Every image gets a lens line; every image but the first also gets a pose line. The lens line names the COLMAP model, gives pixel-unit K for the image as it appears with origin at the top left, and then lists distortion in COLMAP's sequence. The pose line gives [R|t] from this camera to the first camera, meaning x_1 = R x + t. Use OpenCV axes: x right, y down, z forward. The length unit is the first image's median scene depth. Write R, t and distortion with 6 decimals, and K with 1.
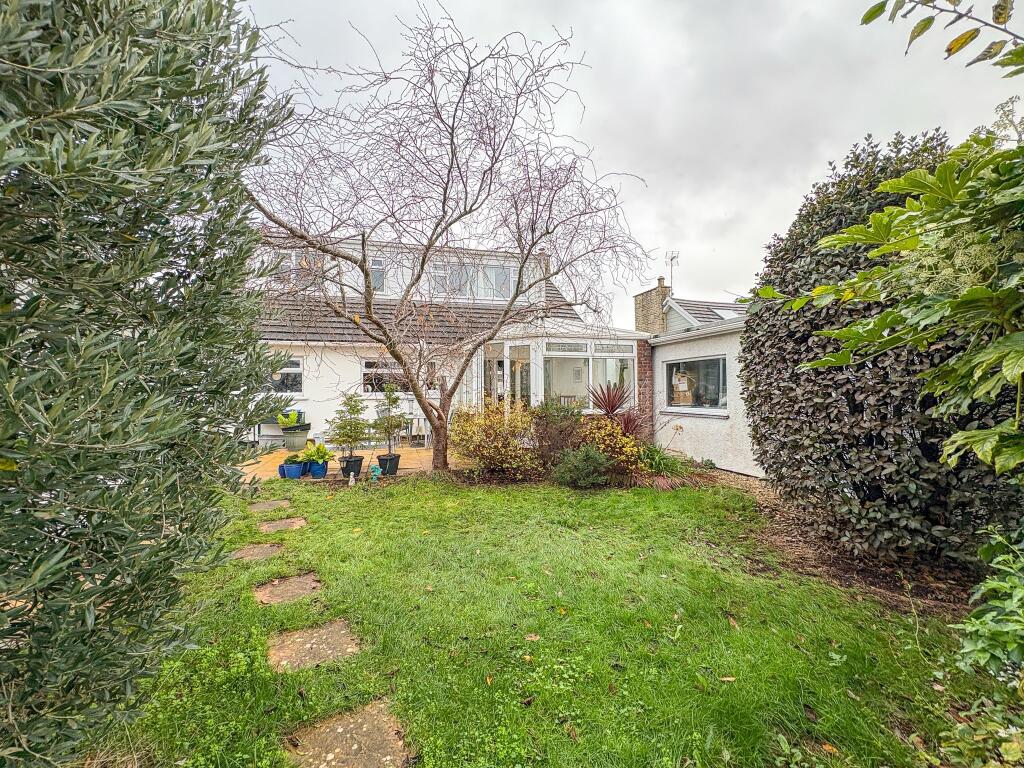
lens RADIAL K [[410.3, 0, 508.3], [0, 410.3, 389.9], [0, 0, 1]] dist [0.002023, 0.000241]
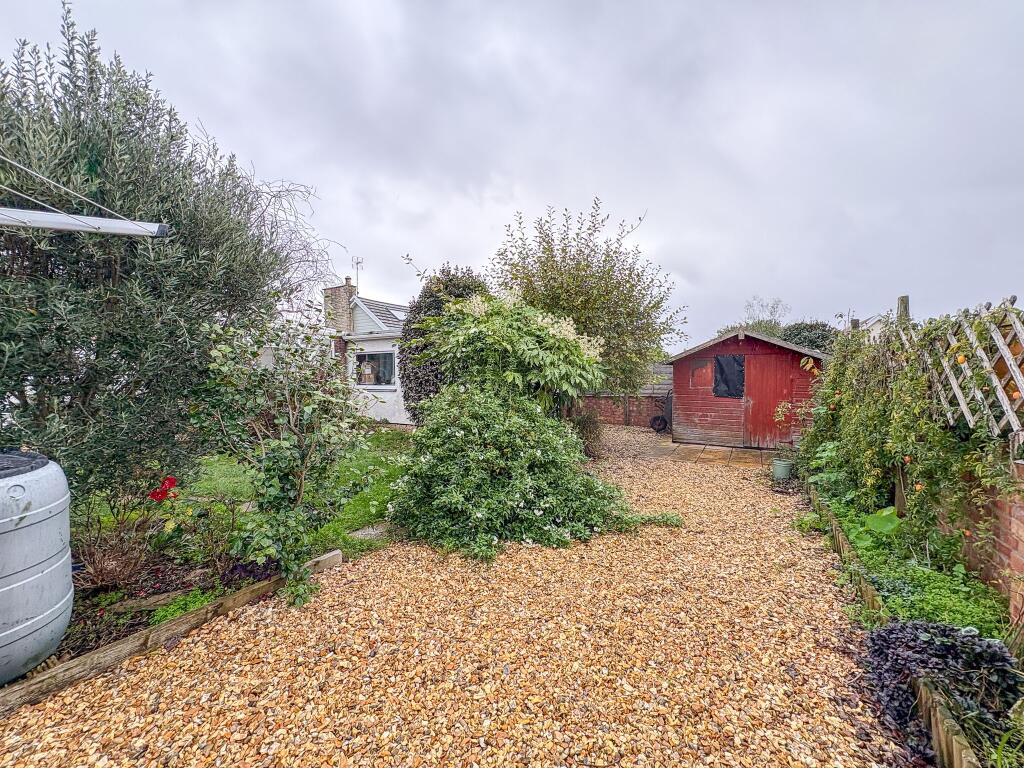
lens RADIAL K [[410.3, 0, 508.9], [0, 410.3, 384.9], [0, 0, 1]] dist [0.002023, 0.000241]
pose [[0.740122, -0.016674, 0.672266, -0.187547], [-0.001151, 0.999660, 0.026061, 0.001402], [-0.672471, -0.020062, 0.739851, -0.420792]]
